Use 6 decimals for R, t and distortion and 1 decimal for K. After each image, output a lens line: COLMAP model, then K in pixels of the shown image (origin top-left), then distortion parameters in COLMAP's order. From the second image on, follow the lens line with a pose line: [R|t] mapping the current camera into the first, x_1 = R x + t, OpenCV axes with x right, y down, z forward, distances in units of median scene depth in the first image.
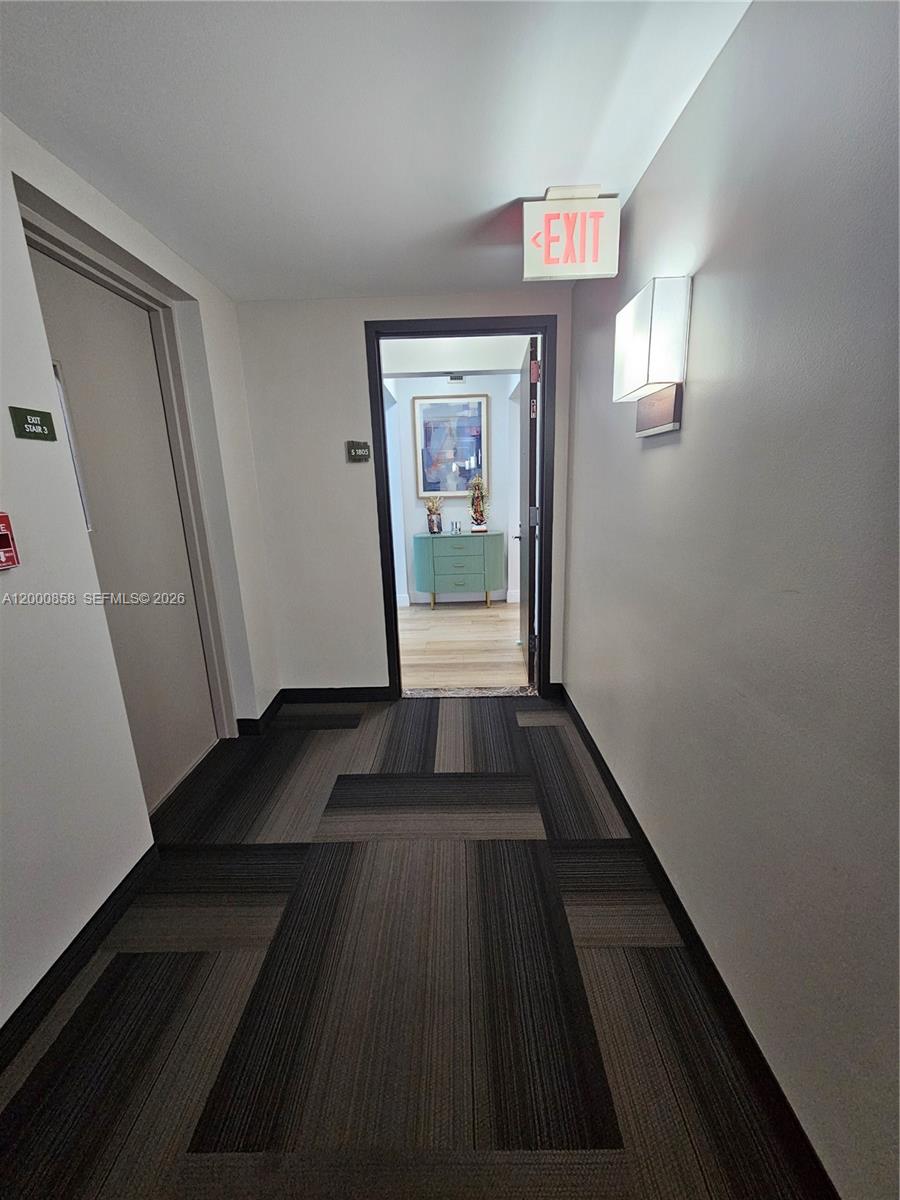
lens RADIAL K [[491.1, 0, 455.7], [0, 491.1, 602.9], [0, 0, 1]] dist [0.003800, 0.000207]
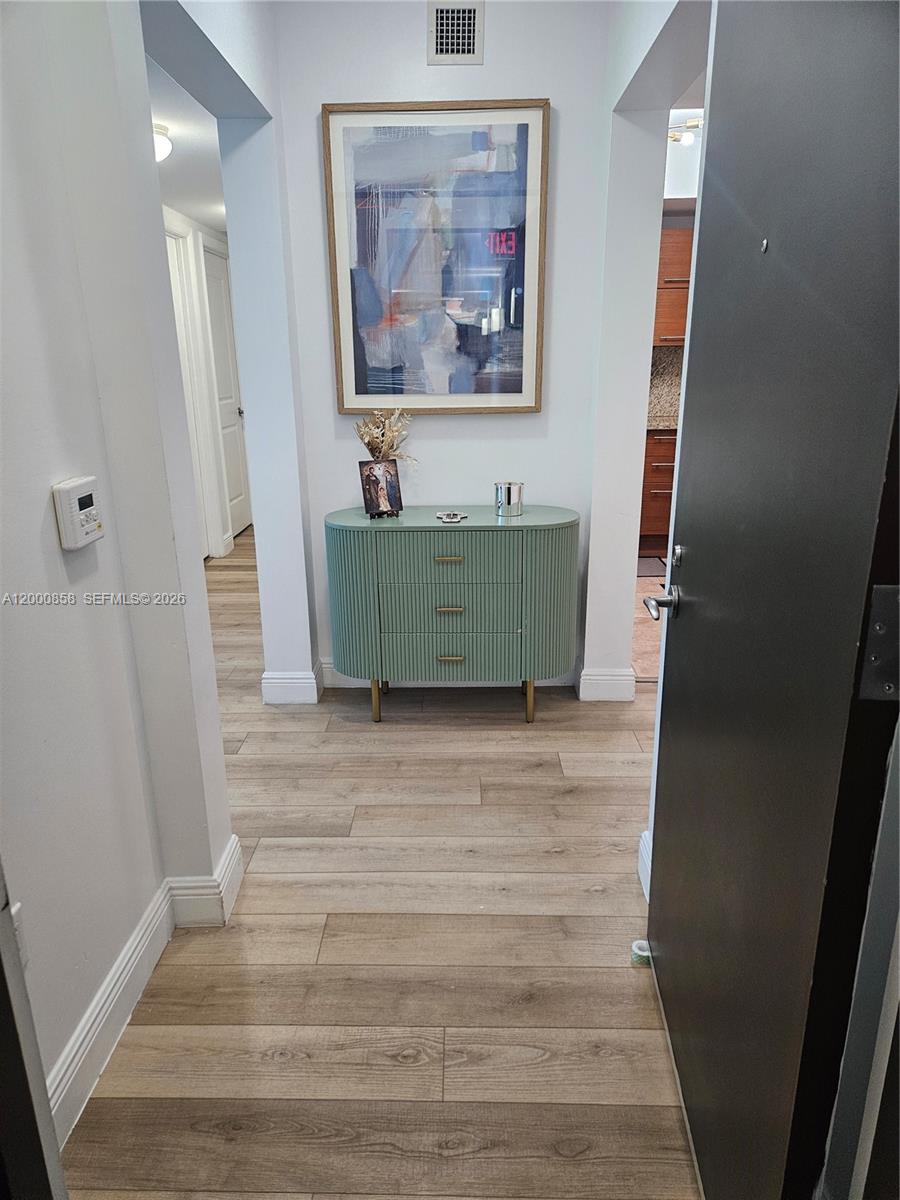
lens RADIAL K [[786.3, 0, 443.4], [0, 786.3, 604.8], [0, 0, 1]] dist [0.040819, -0.004784]
pose [[0.999469, 0.023934, -0.022091, 0.014371], [-0.022504, 0.997771, 0.062829, -0.115178], [0.023545, -0.062298, 0.997780, 0.434184]]
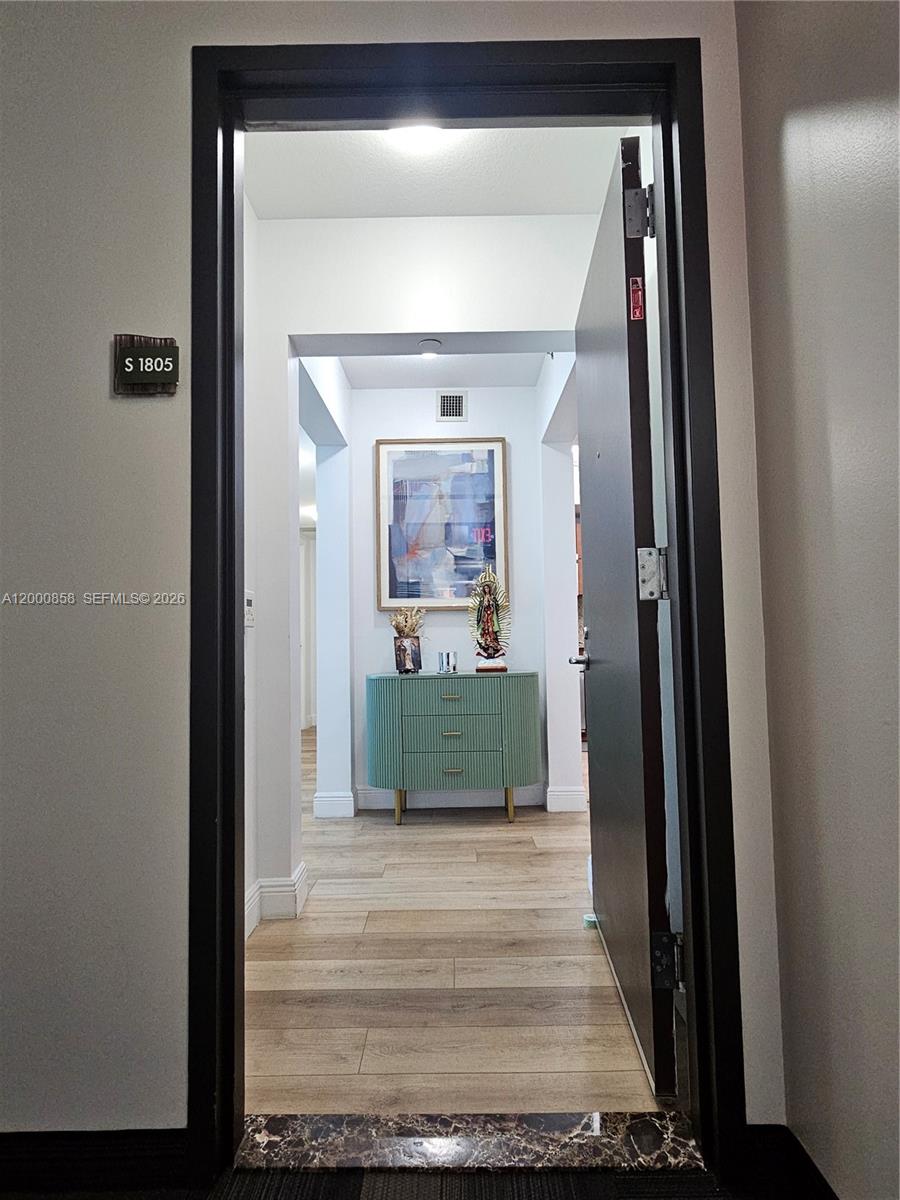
lens RADIAL K [[643.7, 0, 449.0], [0, 643.7, 606.2], [0, 0, 1]] dist [0.016548, -0.000072]
pose [[0.999838, 0.010353, -0.014694, 0.012092], [-0.014192, 0.956348, -0.291884, -0.008334], [0.011031, 0.292046, 0.956341, 0.322179]]
